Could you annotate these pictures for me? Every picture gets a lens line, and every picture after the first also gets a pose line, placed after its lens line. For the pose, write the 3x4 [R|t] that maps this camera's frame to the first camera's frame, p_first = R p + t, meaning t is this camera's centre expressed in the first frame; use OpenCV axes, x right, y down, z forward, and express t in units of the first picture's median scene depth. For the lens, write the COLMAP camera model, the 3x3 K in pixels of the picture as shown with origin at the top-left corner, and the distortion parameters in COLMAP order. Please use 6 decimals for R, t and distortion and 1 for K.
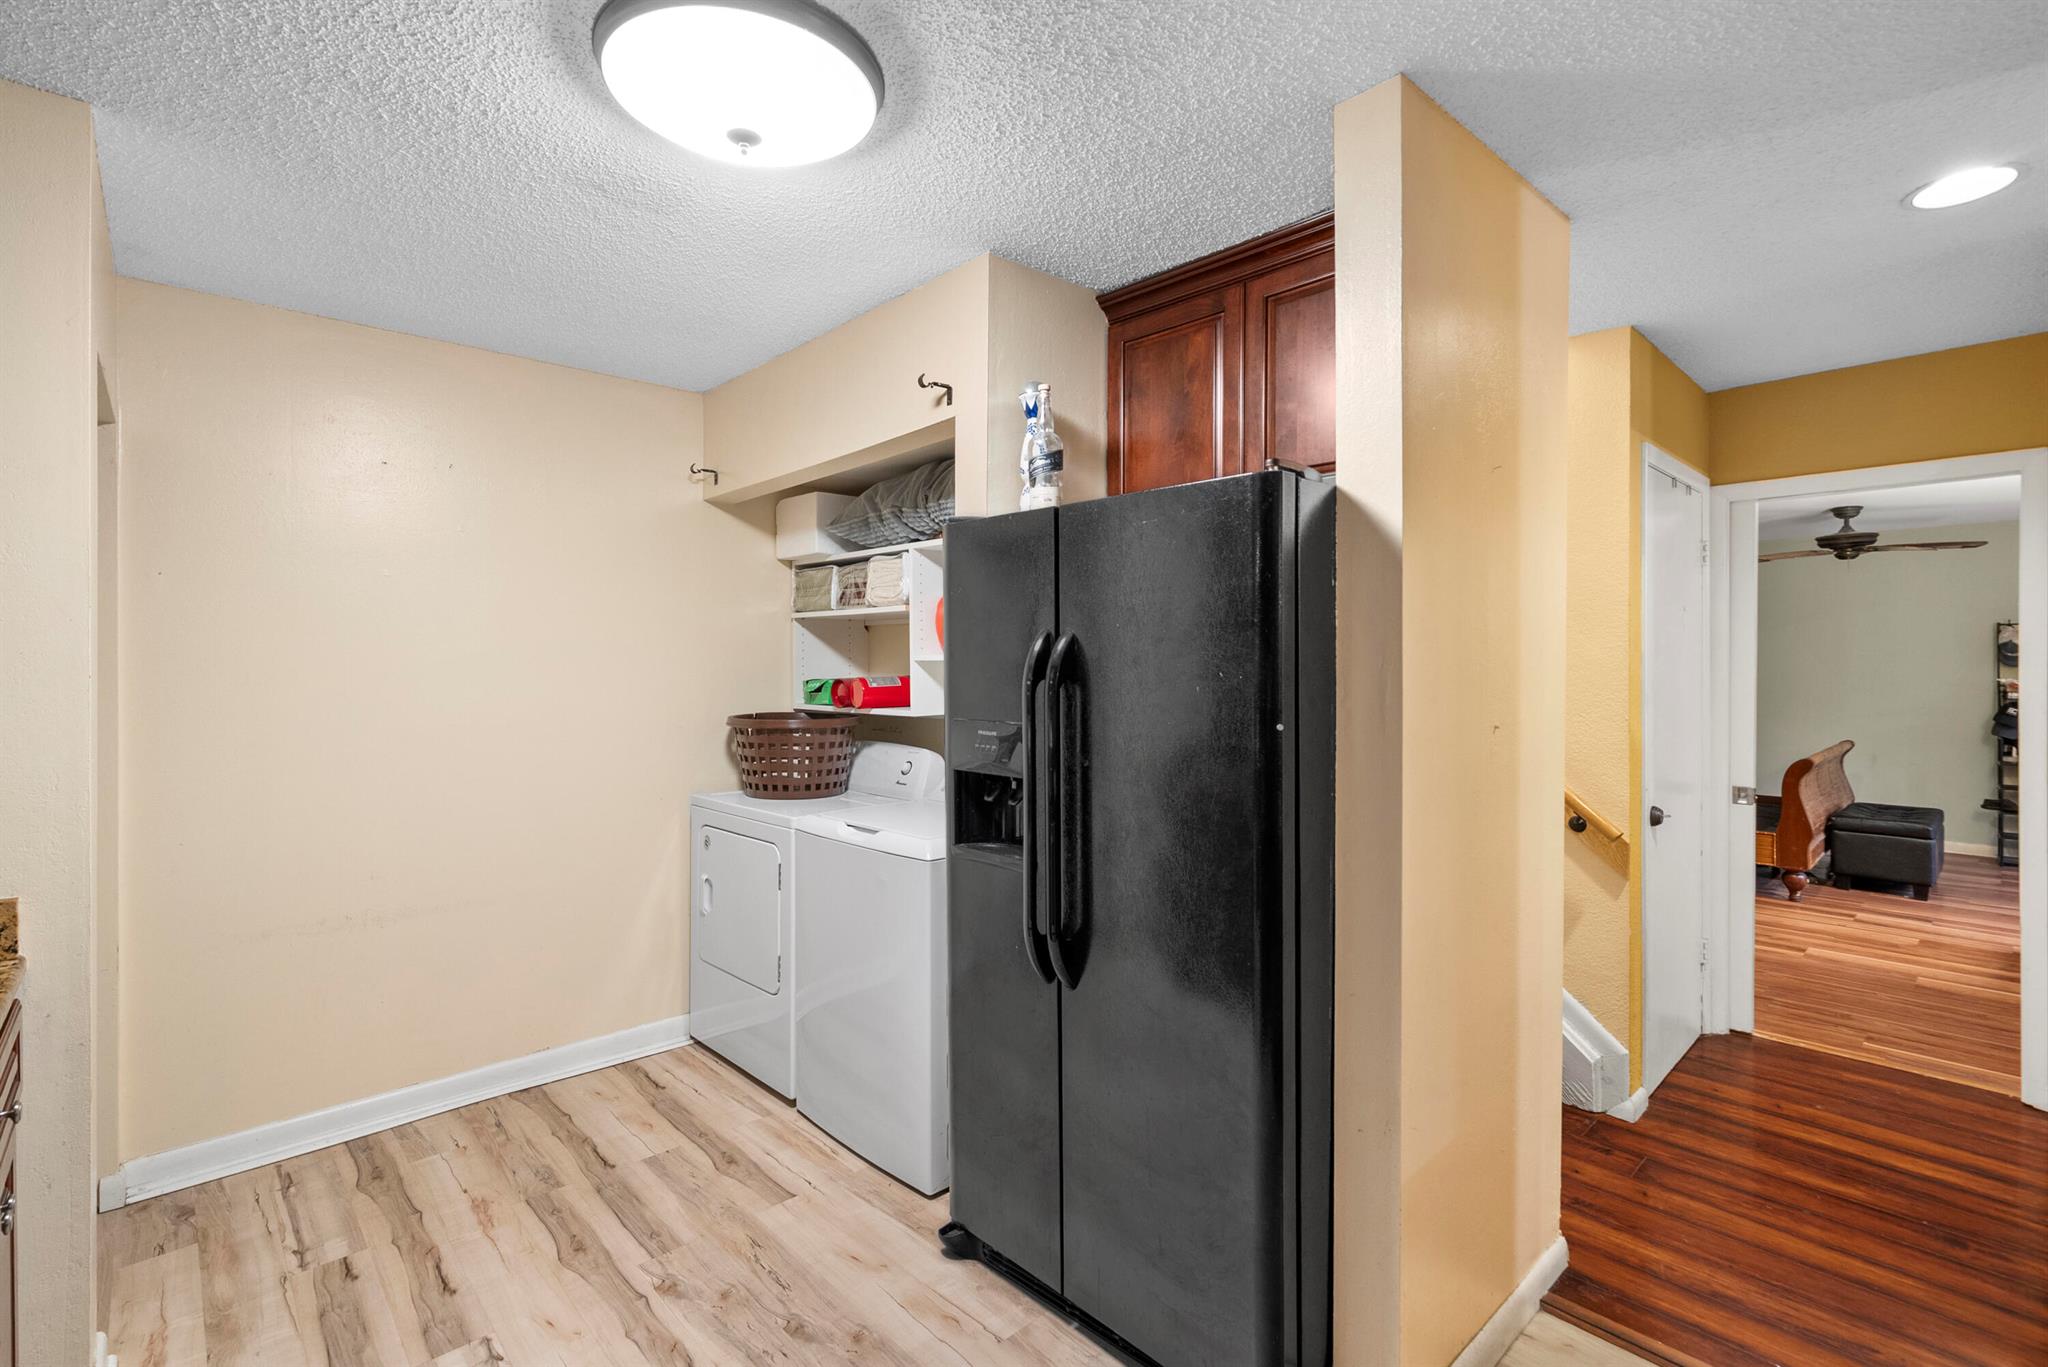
lens RADIAL K [[933.8, 0, 1025.0], [0, 933.8, 666.1], [0, 0, 1]] dist [0.000391, 0.000400]
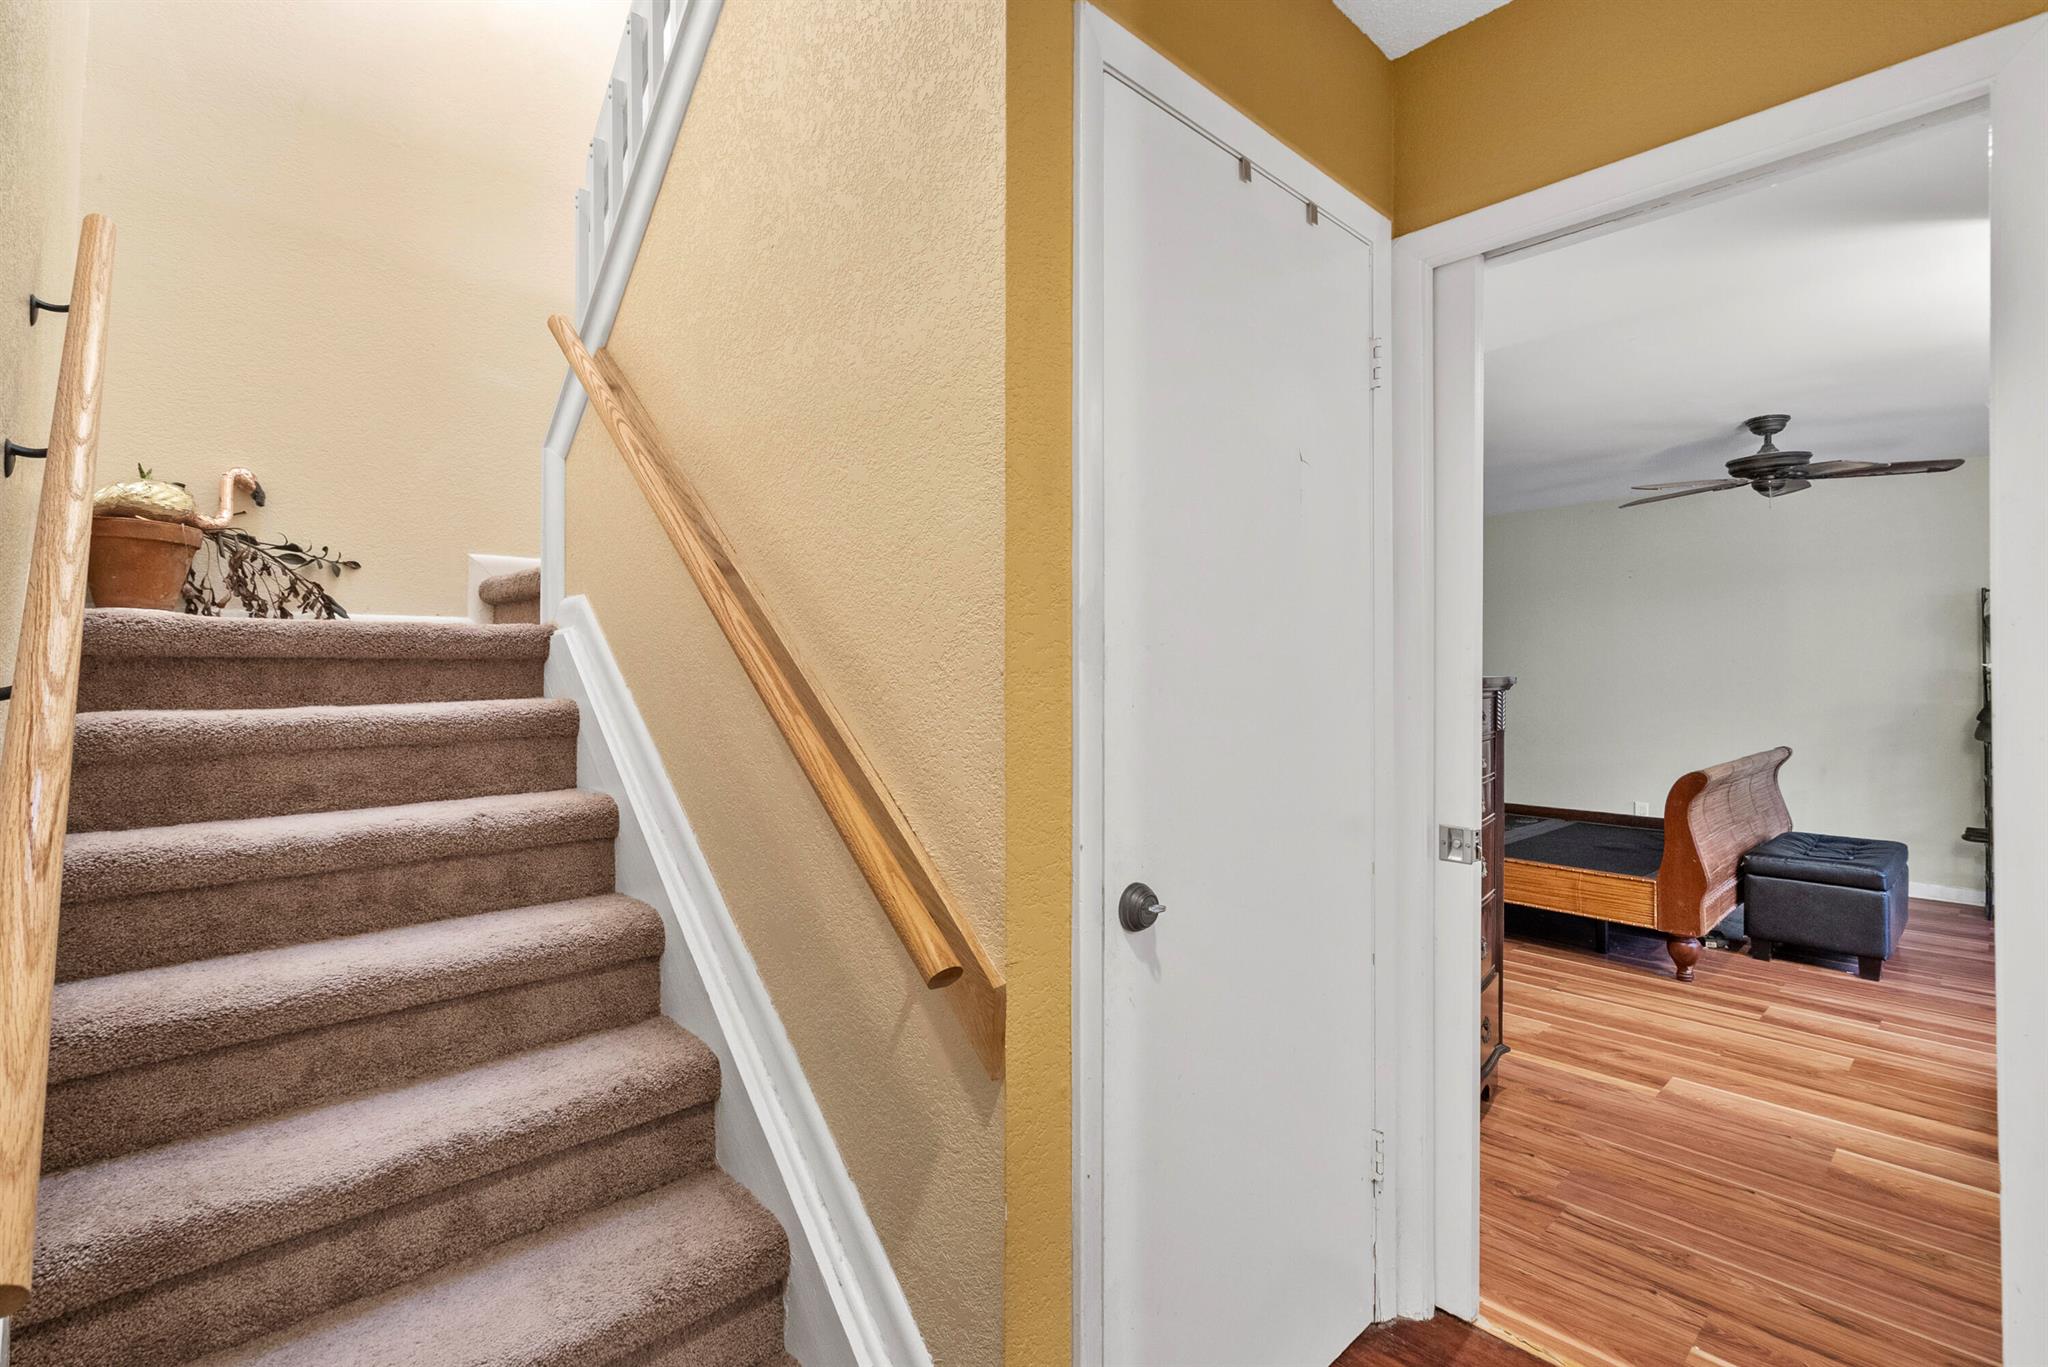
lens RADIAL K [[946.4, 0, 1011.7], [0, 946.4, 662.0], [0, 0, 1]] dist [0.000322, -0.000384]
pose [[0.999989, 0.004634, 0.000011, 0.318060], [-0.004634, 0.999917, -0.012009, 0.028378], [-0.000067, 0.012009, 0.999928, 0.293859]]
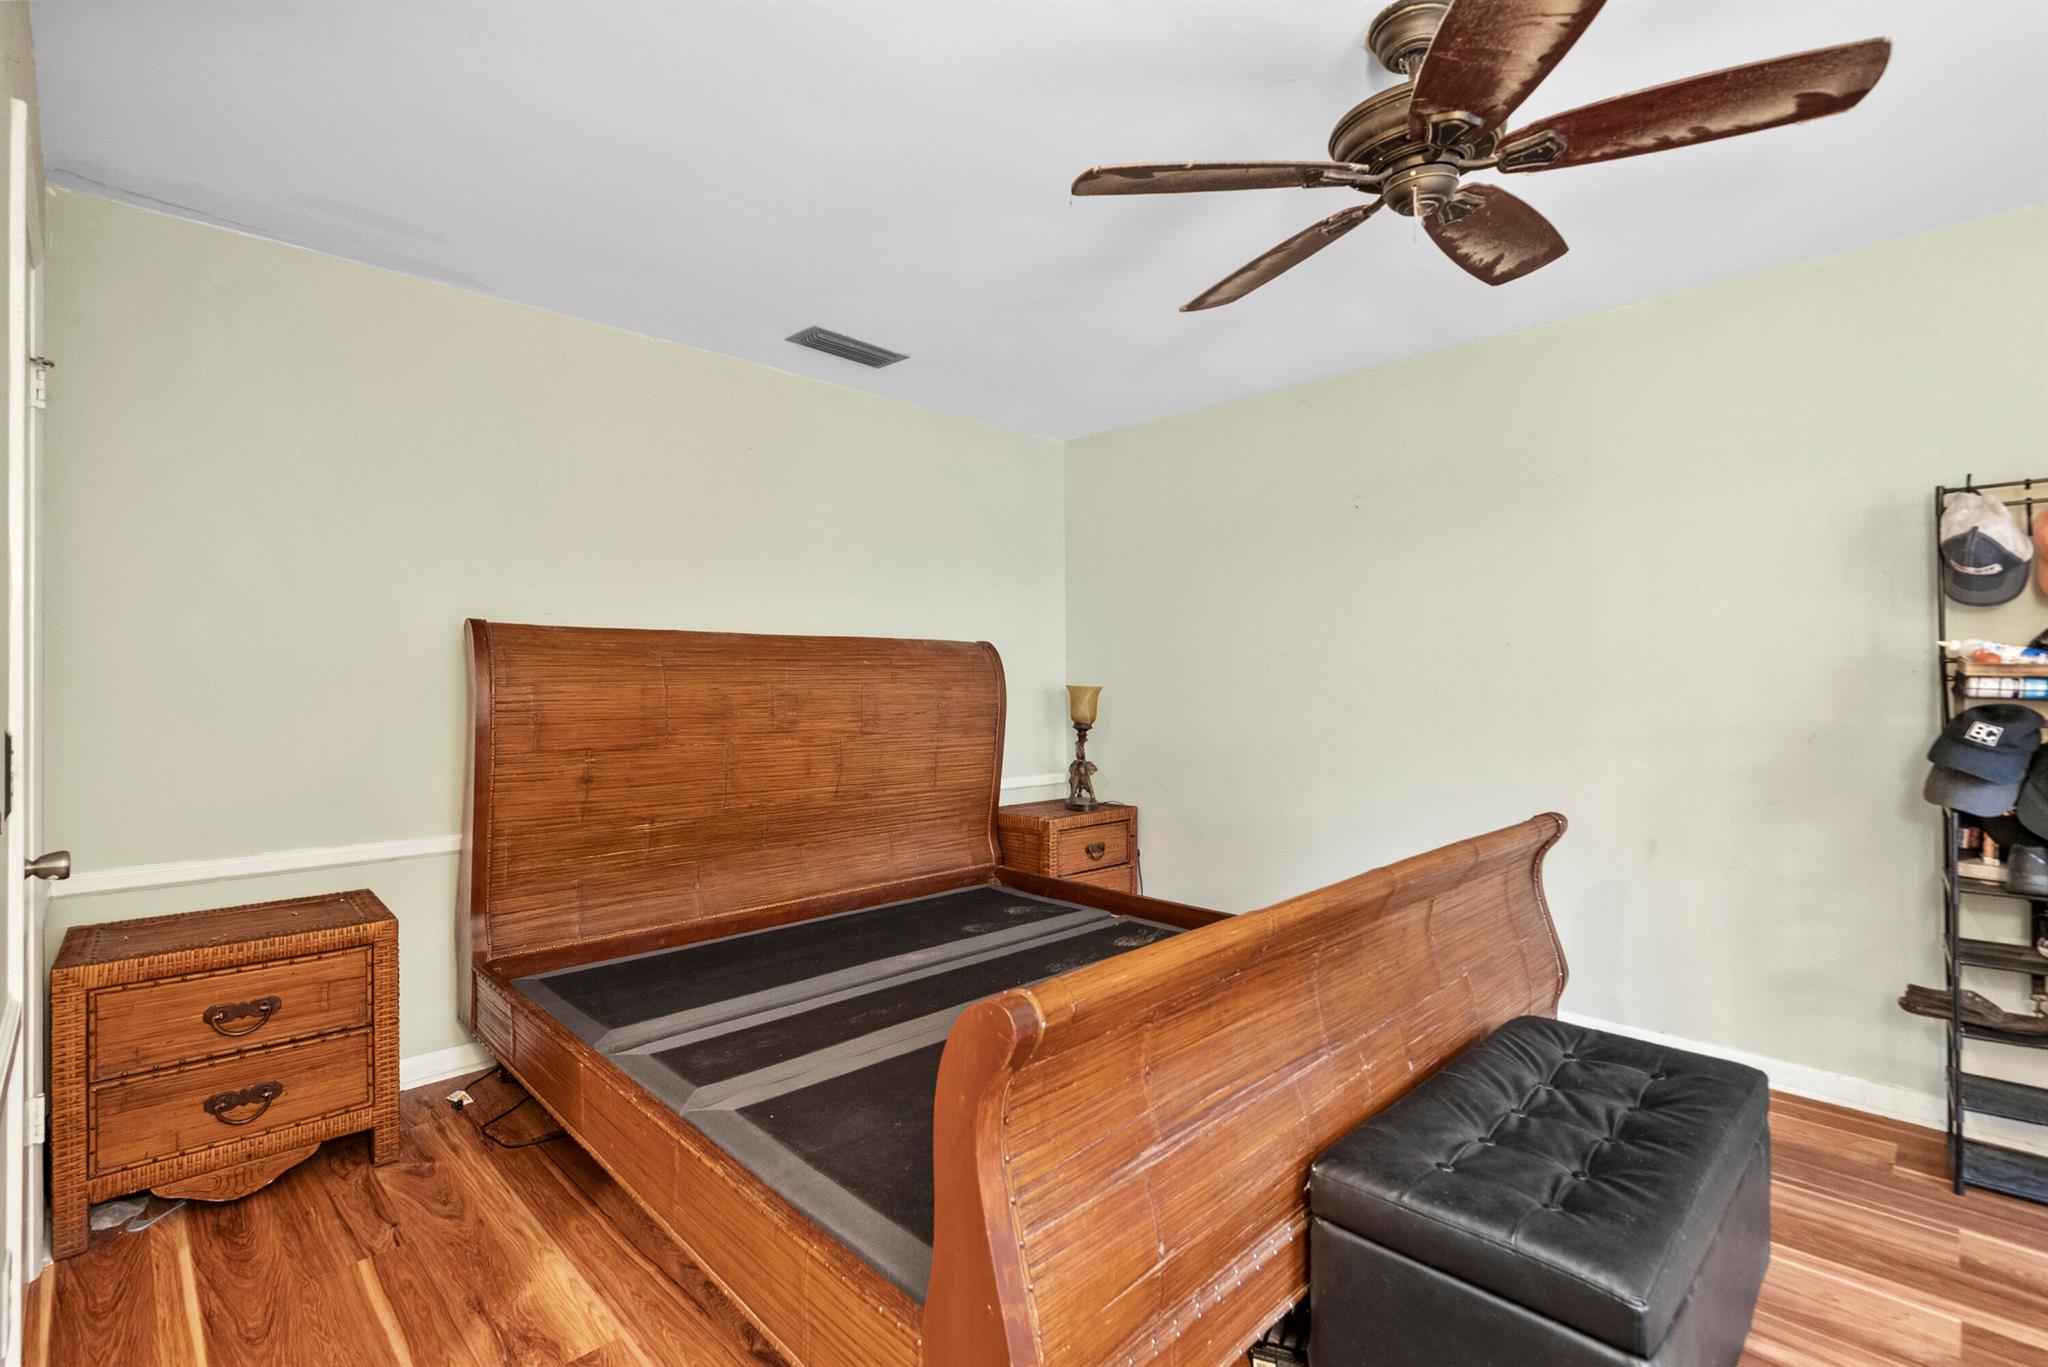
lens RADIAL K [[955.7, 0, 1019.6], [0, 955.7, 673.7], [0, 0, 1]] dist [0.001903, 0.000688]
pose [[0.999232, -0.005595, 0.038791, 0.787492], [0.005939, 0.999944, -0.008752, 0.031408], [-0.038740, 0.008975, 0.999209, 0.755750]]
